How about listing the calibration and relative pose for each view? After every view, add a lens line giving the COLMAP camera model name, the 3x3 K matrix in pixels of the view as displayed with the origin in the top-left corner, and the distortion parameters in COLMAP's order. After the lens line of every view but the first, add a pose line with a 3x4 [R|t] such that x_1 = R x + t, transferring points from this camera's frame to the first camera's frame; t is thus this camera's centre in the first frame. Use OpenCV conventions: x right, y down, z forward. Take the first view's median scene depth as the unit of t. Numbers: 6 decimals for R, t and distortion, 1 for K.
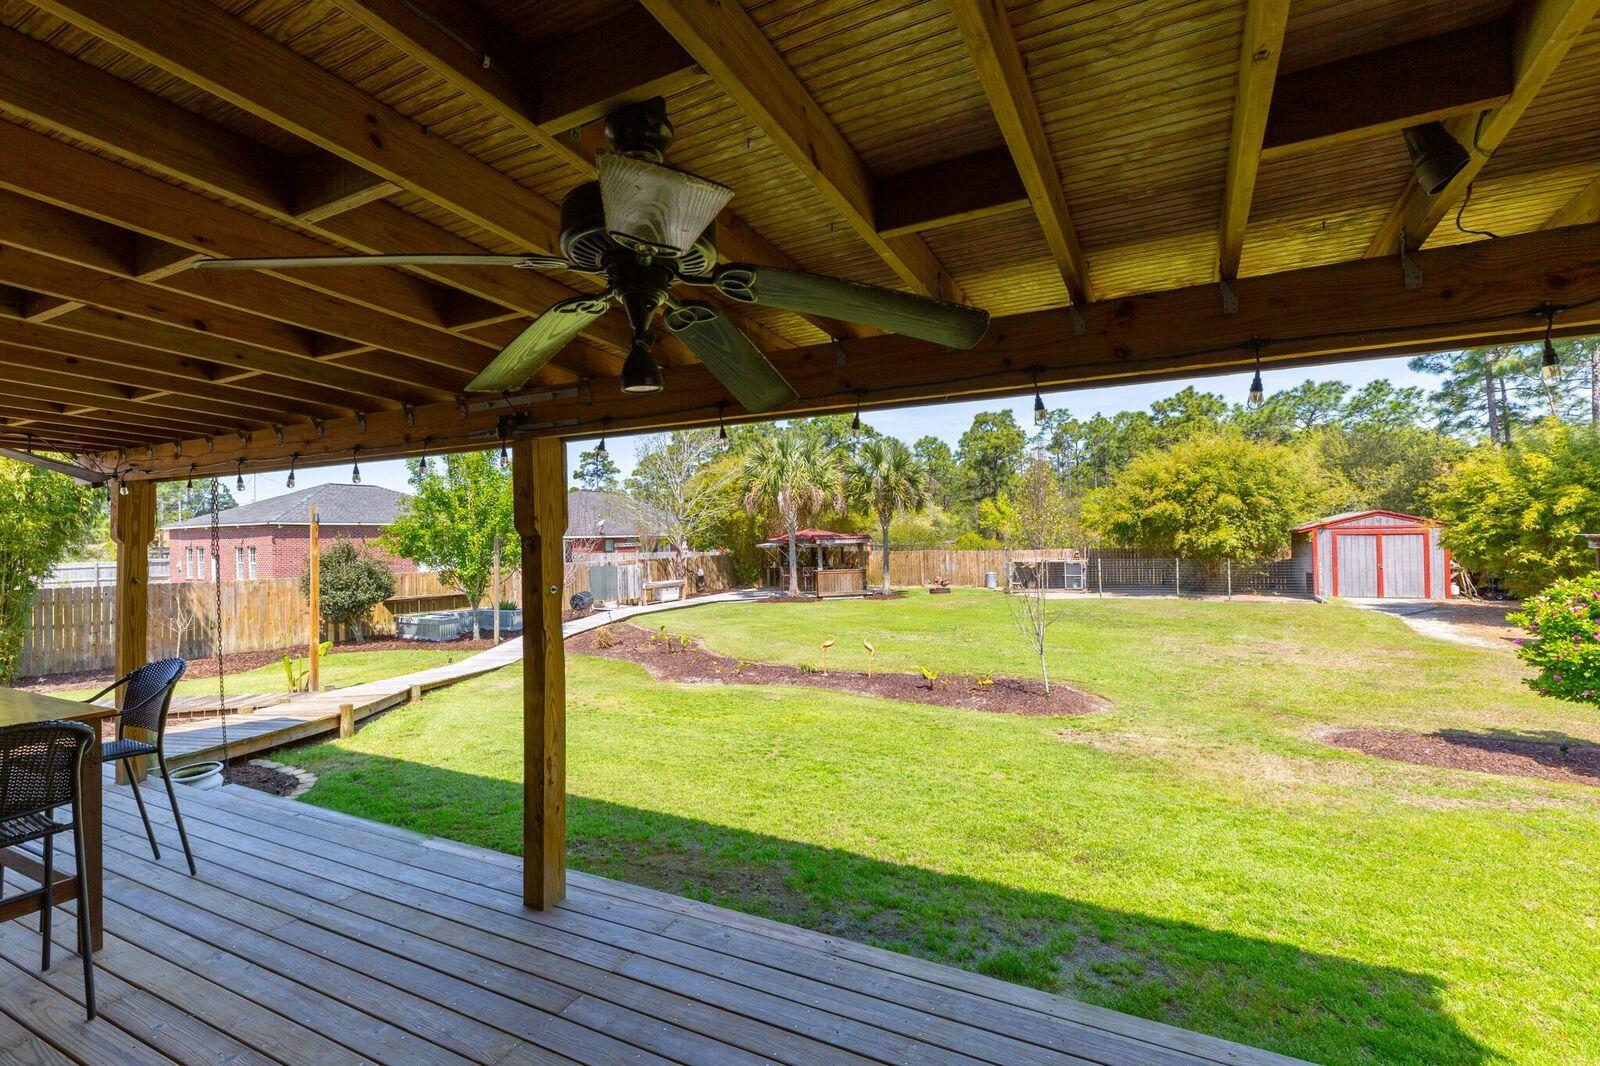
lens RADIAL K [[714.0, 0, 798.9], [0, 714.0, 534.3], [0, 0, 1]] dist [0.006729, 0.000582]
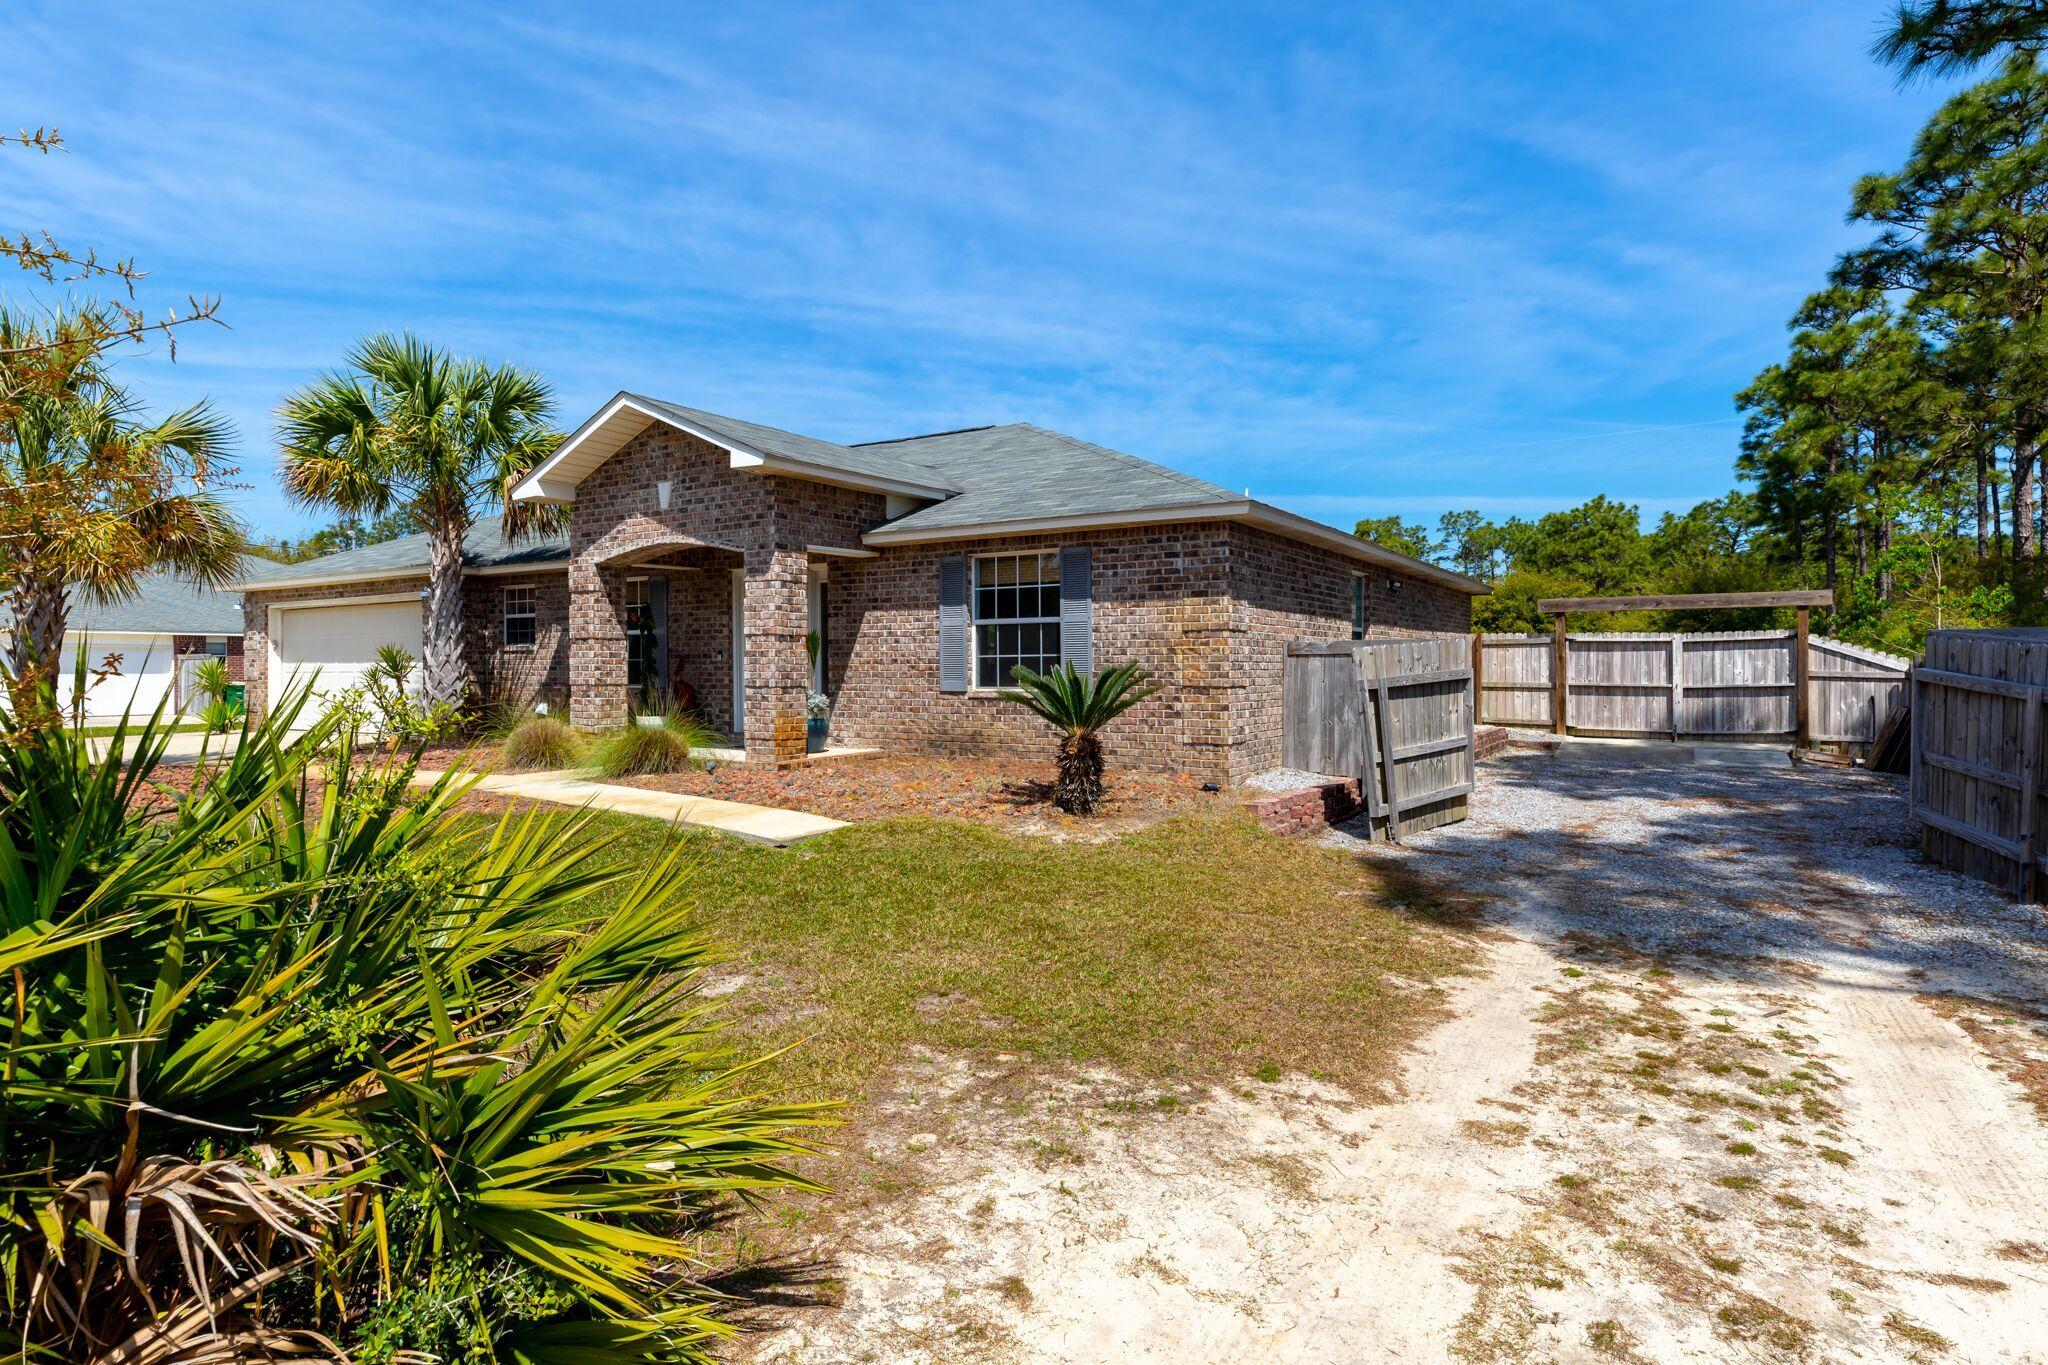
lens RADIAL K [[1128.7, 0, 1021.8], [0, 1128.7, 681.9], [0, 0, 1]] dist [0.007099, 0.000742]
pose [[0.996474, 0.012731, -0.082932, -0.091994], [-0.011943, 0.999879, 0.009992, 0.035626], [0.083049, -0.008966, 0.996505, -0.932308]]
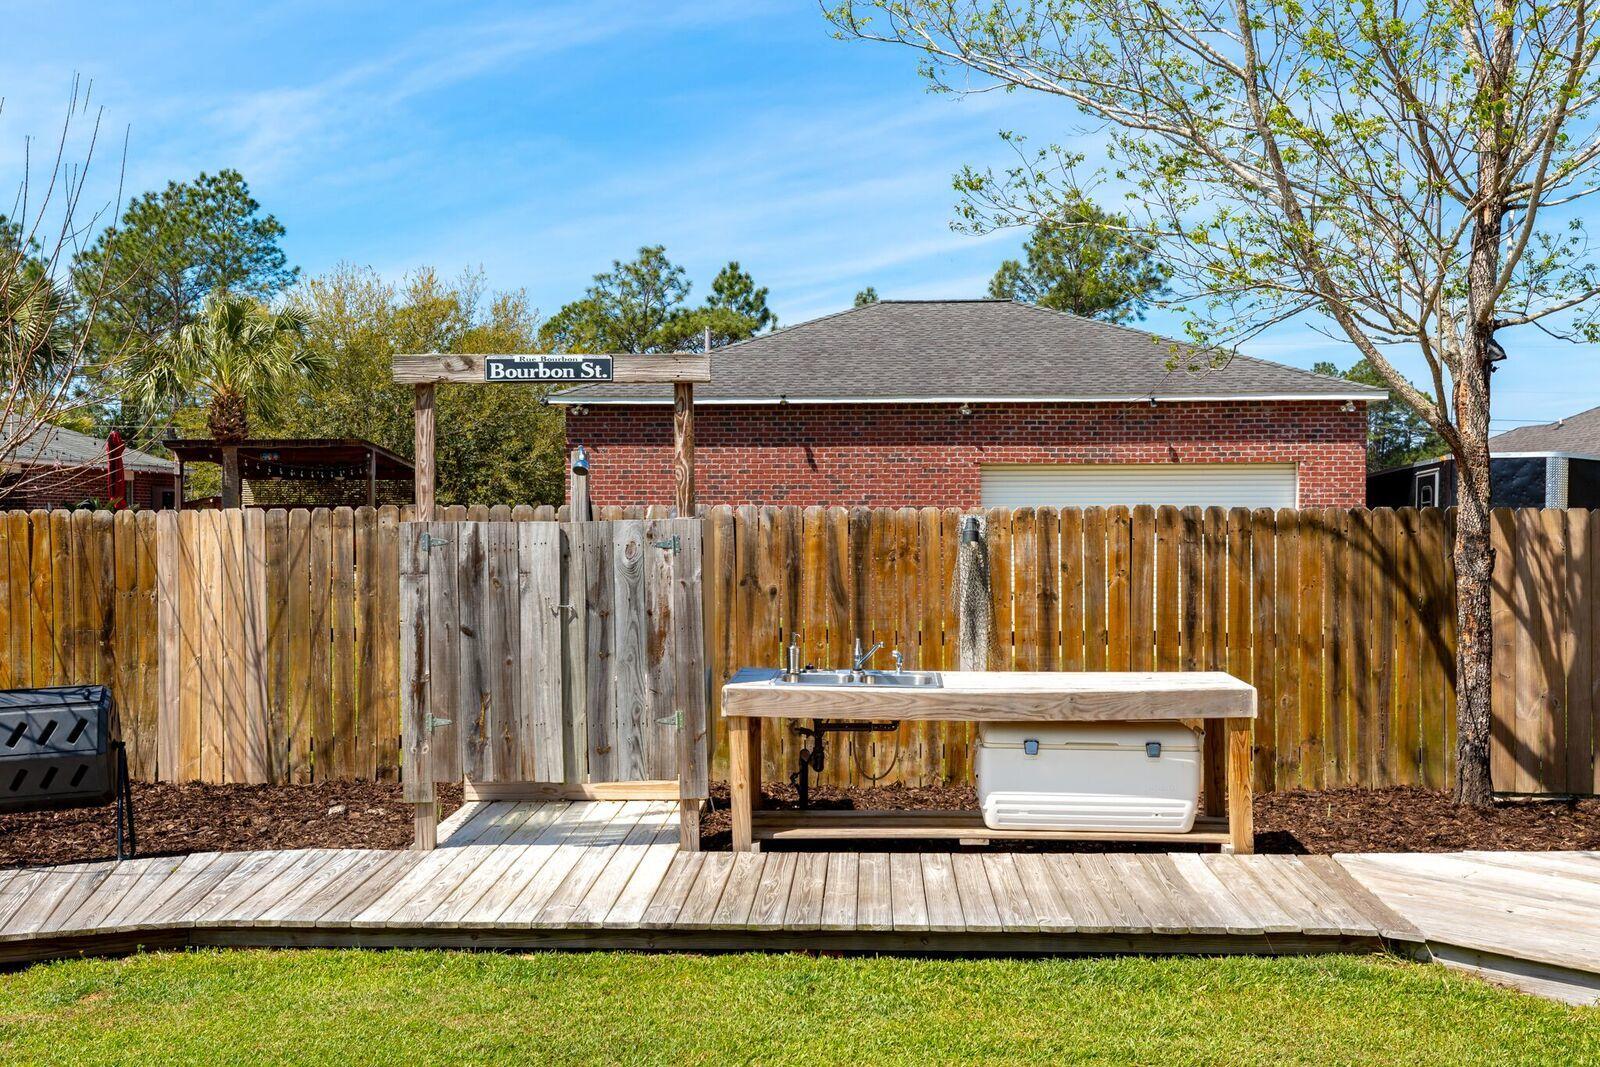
lens RADIAL K [[1517.5, 0, 795.6], [0, 1517.5, 535.8], [0, 0, 1]] dist [0.021739, 0.000000]
pose [[0.422191, 0.026423, -0.906122, 0.030861], [-0.005806, 0.999633, 0.026444, 0.034345], [0.906489, -0.005903, 0.422189, 0.828176]]
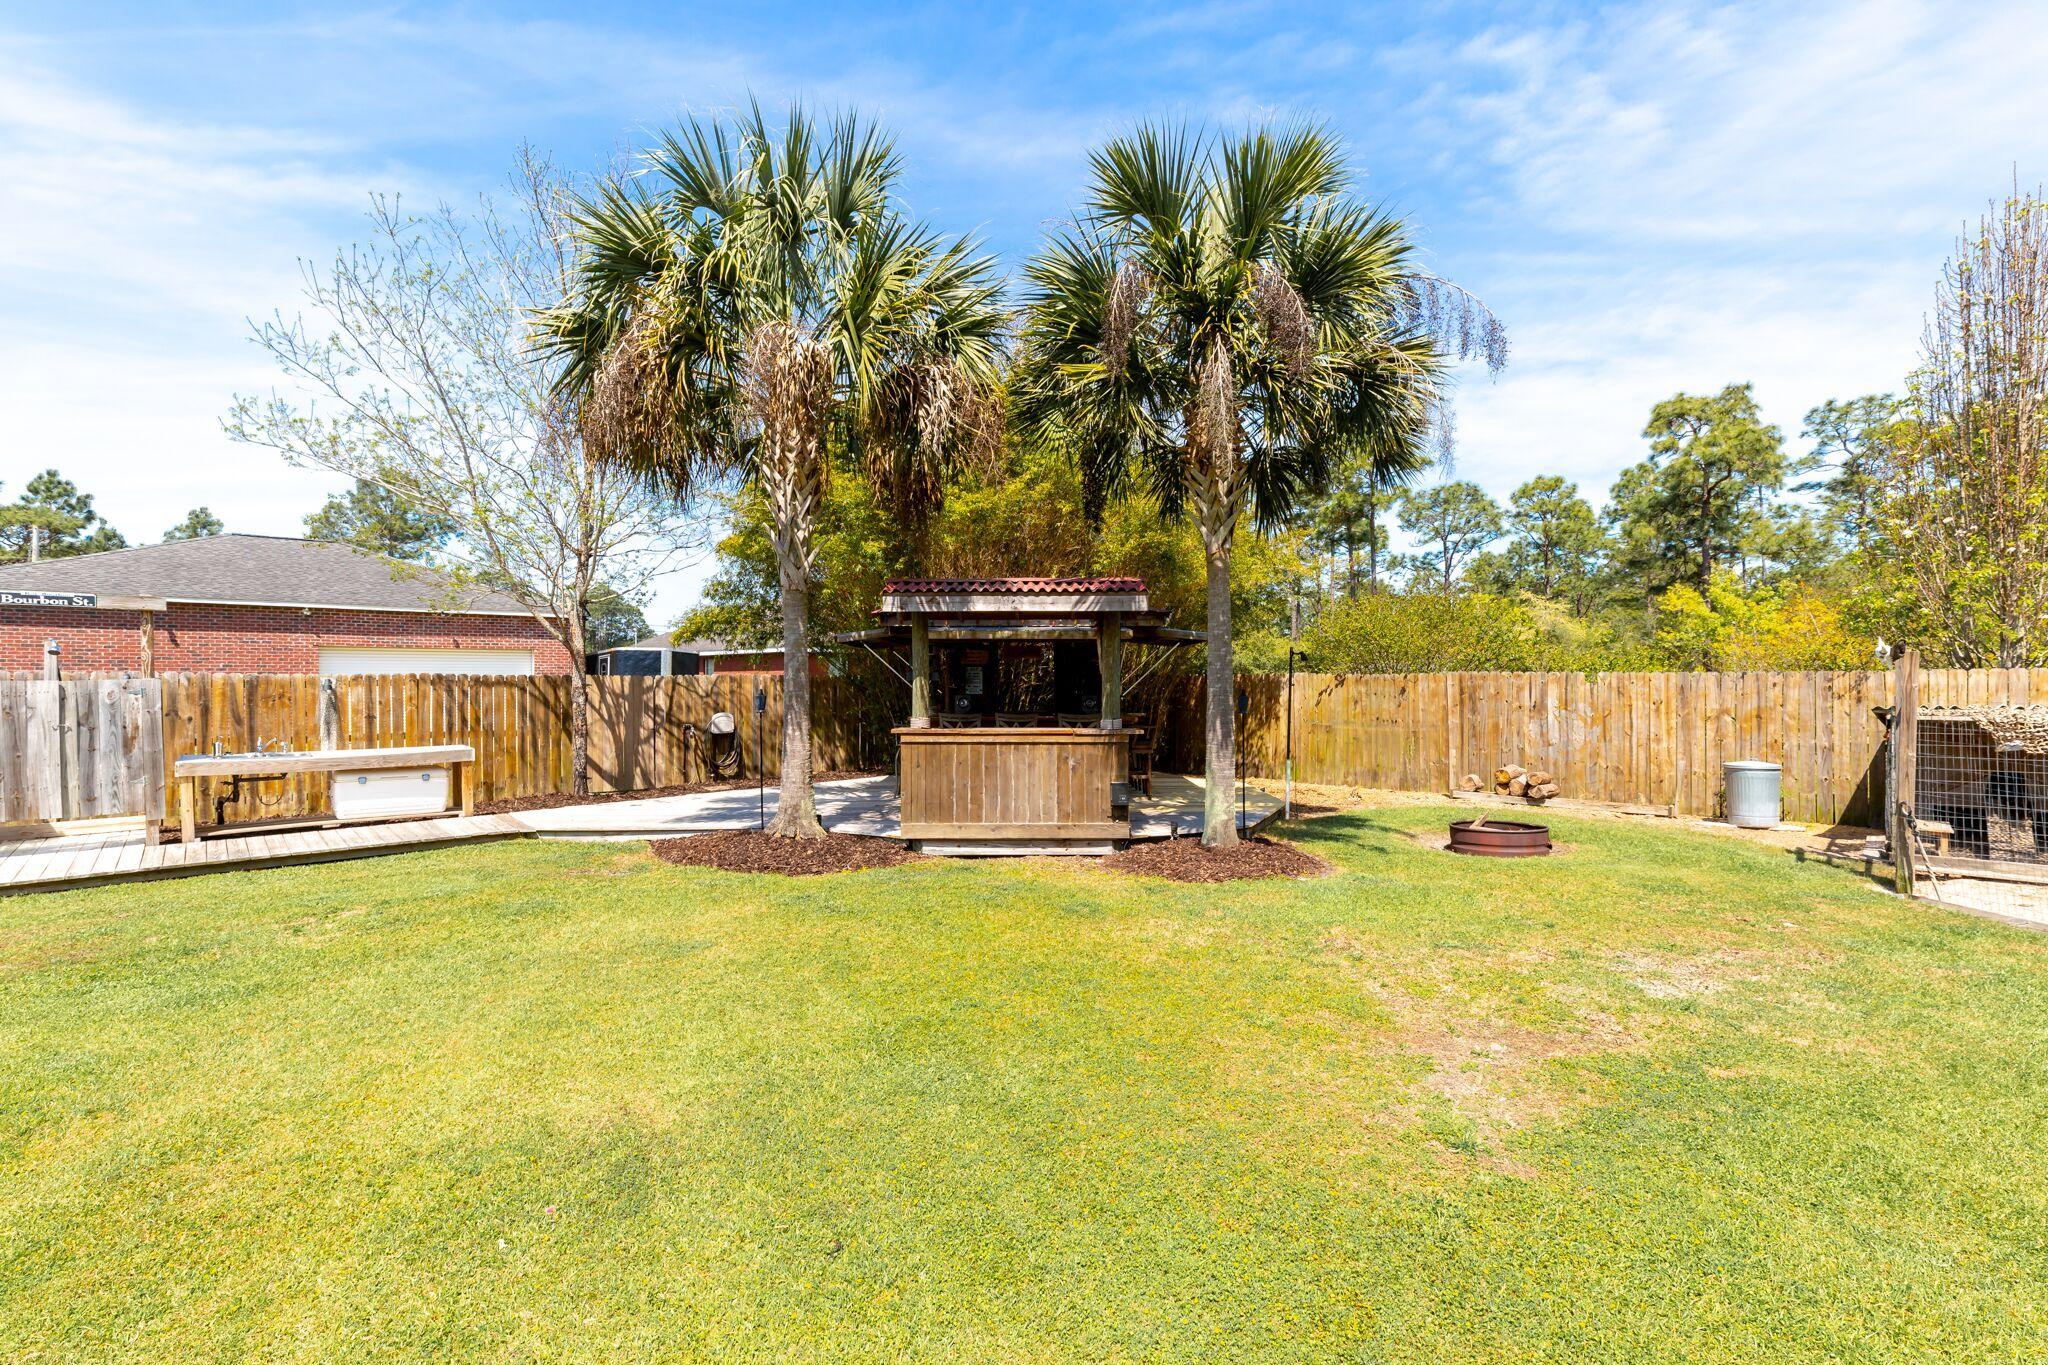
lens RADIAL K [[913.9, 0, 1018.0], [0, 913.9, 679.7], [0, 0, 1]] dist [0.006729, 0.000582]
pose [[0.938152, 0.015429, -0.345879, 0.167775], [-0.014111, 0.999880, 0.006329, 0.032487], [0.345935, -0.001057, 0.938258, 0.732982]]
